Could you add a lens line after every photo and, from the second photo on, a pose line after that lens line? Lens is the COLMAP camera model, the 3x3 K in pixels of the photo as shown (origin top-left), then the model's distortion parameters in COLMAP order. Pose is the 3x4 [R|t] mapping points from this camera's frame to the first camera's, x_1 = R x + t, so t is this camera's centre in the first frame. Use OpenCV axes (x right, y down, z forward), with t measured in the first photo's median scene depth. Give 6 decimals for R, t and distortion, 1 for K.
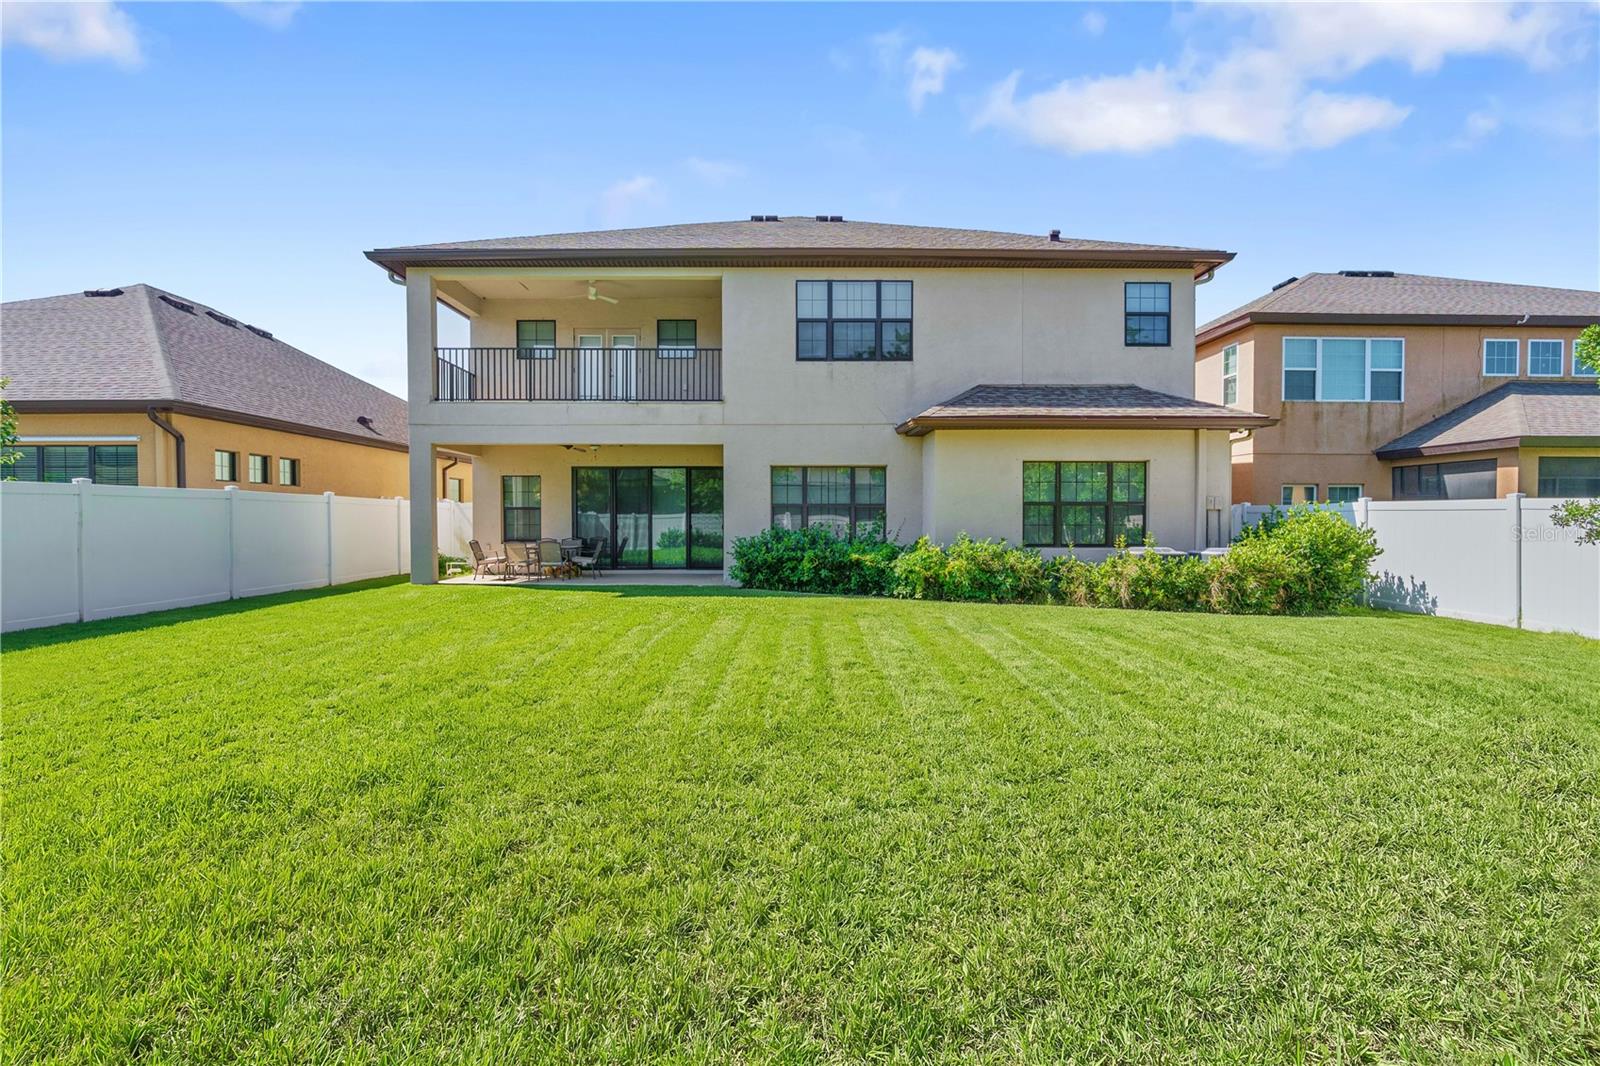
lens RADIAL K [[734.2, 0, 799.4], [0, 734.2, 537.9], [0, 0, 1]] dist [-0.009265, 0.000370]
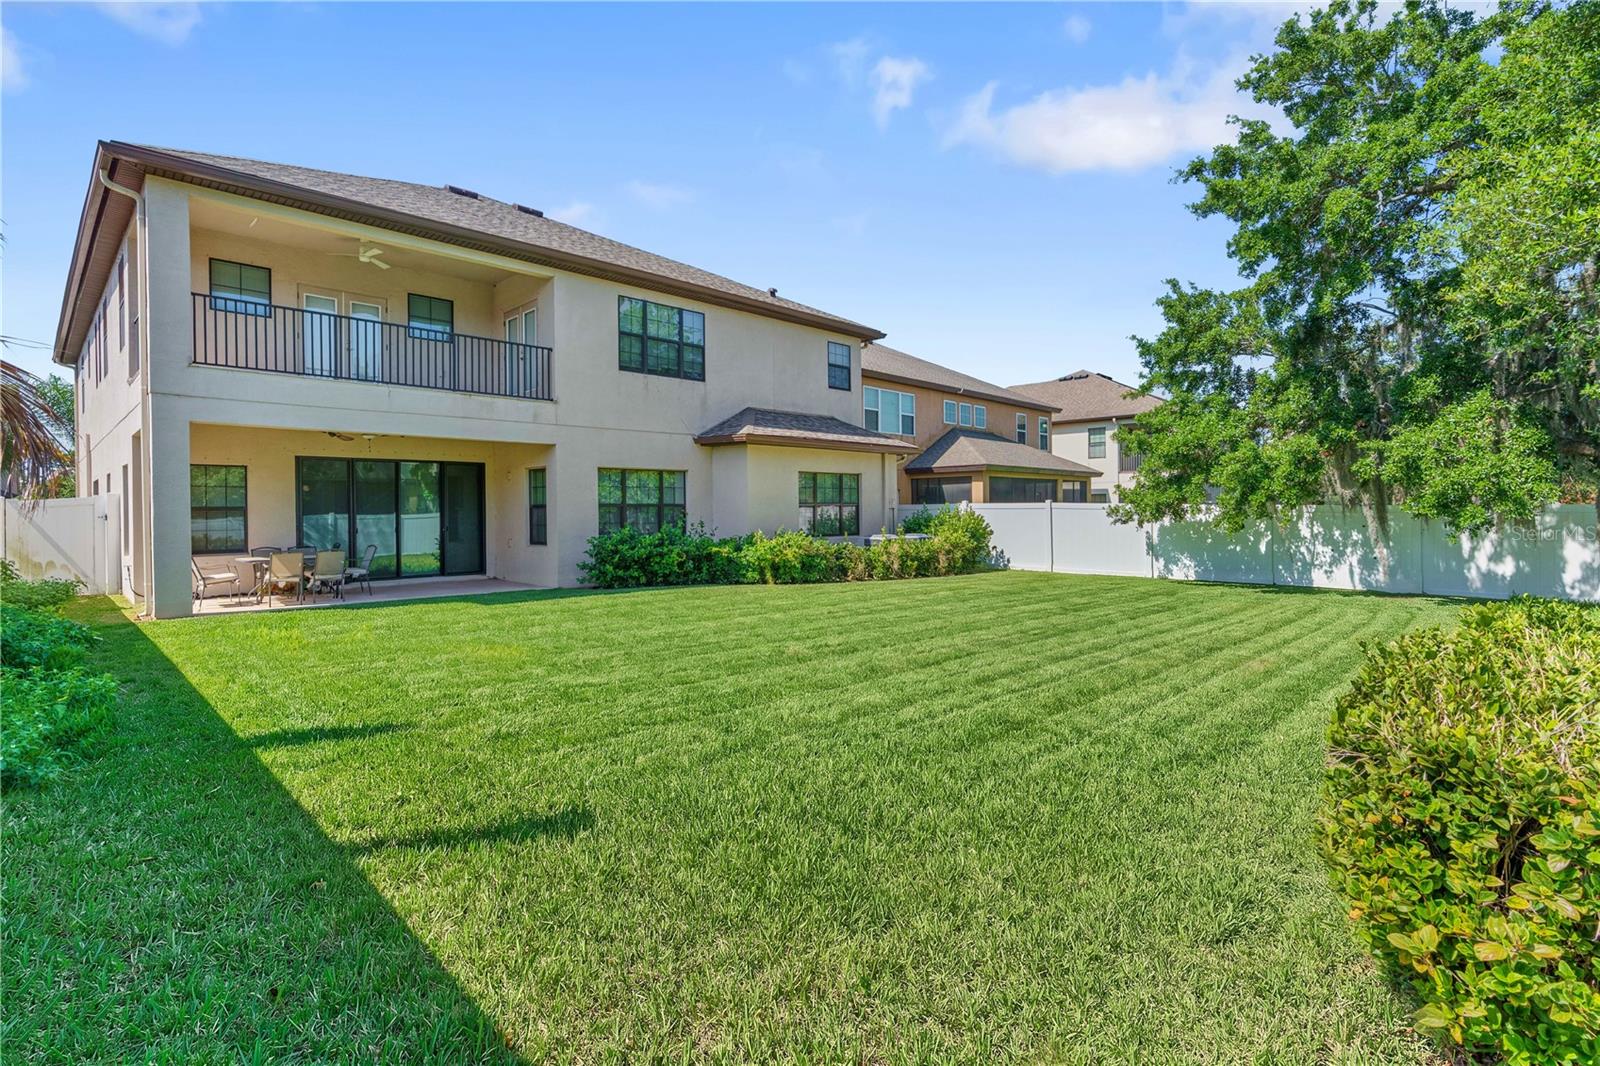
lens RADIAL K [[776.5, 0, 796.0], [0, 776.5, 522.3], [0, 0, 1]] dist [-0.001718, -0.000078]
pose [[0.712306, -0.017023, 0.701662, -0.608768], [0.026677, 0.999640, -0.002830, -0.010053], [-0.701362, 0.020734, 0.712504, 0.022082]]
